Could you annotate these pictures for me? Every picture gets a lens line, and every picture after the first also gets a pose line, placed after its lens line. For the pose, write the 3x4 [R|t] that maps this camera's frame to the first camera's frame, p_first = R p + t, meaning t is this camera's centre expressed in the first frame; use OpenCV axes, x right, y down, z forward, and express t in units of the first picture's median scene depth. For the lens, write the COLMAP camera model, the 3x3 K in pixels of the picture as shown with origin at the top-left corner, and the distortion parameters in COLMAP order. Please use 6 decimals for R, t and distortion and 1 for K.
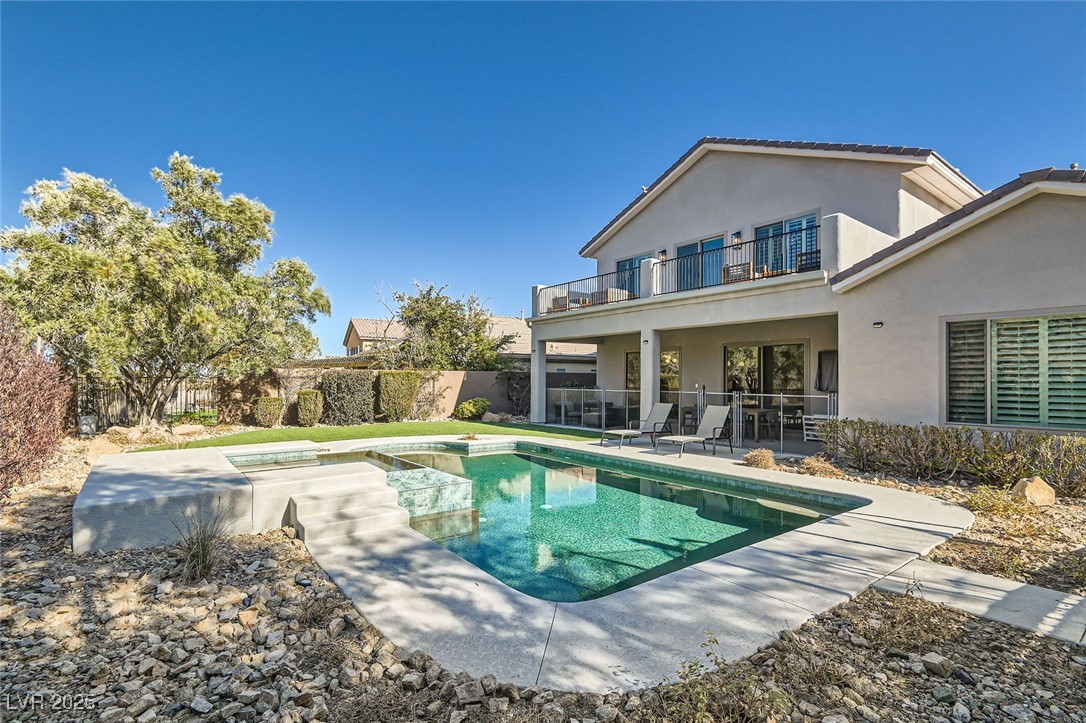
lens RADIAL K [[507.8, 0, 540.3], [0, 507.8, 362.4], [0, 0, 1]] dist [0.002562, -0.002643]
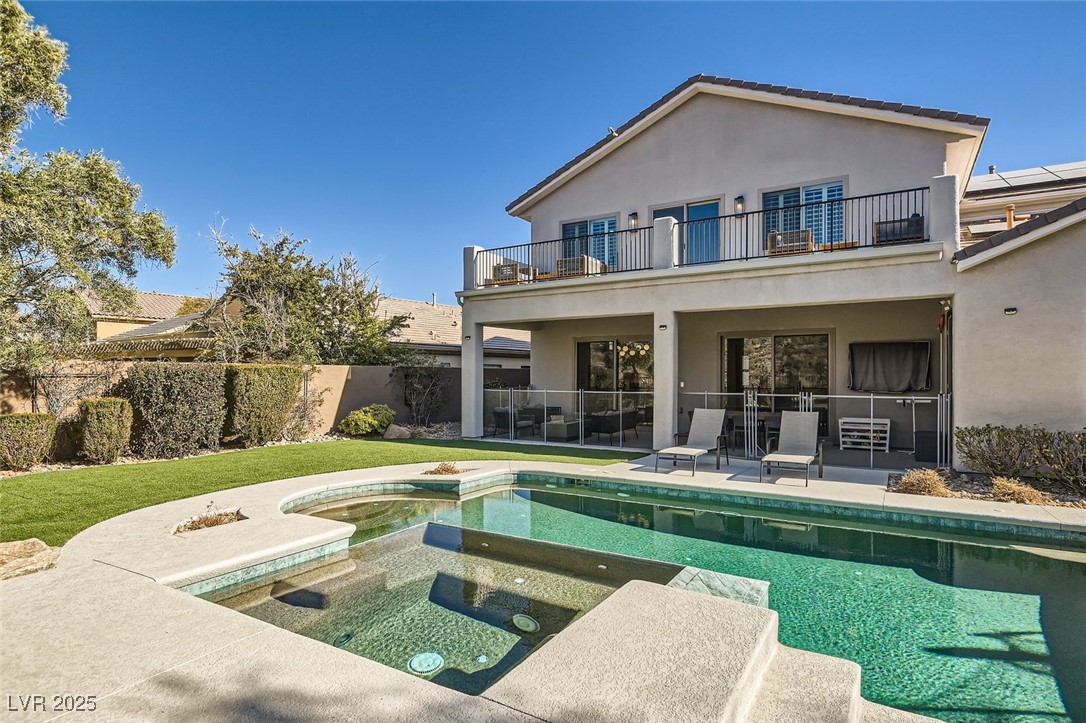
lens RADIAL K [[573.7, 0, 545.3], [0, 573.7, 370.4], [0, 0, 1]] dist [0.002972, -0.003493]
pose [[0.934022, -0.000564, 0.357216, -0.207952], [-0.008304, 0.999694, 0.023291, 0.003923], [-0.357120, -0.024721, 0.933731, 0.211943]]
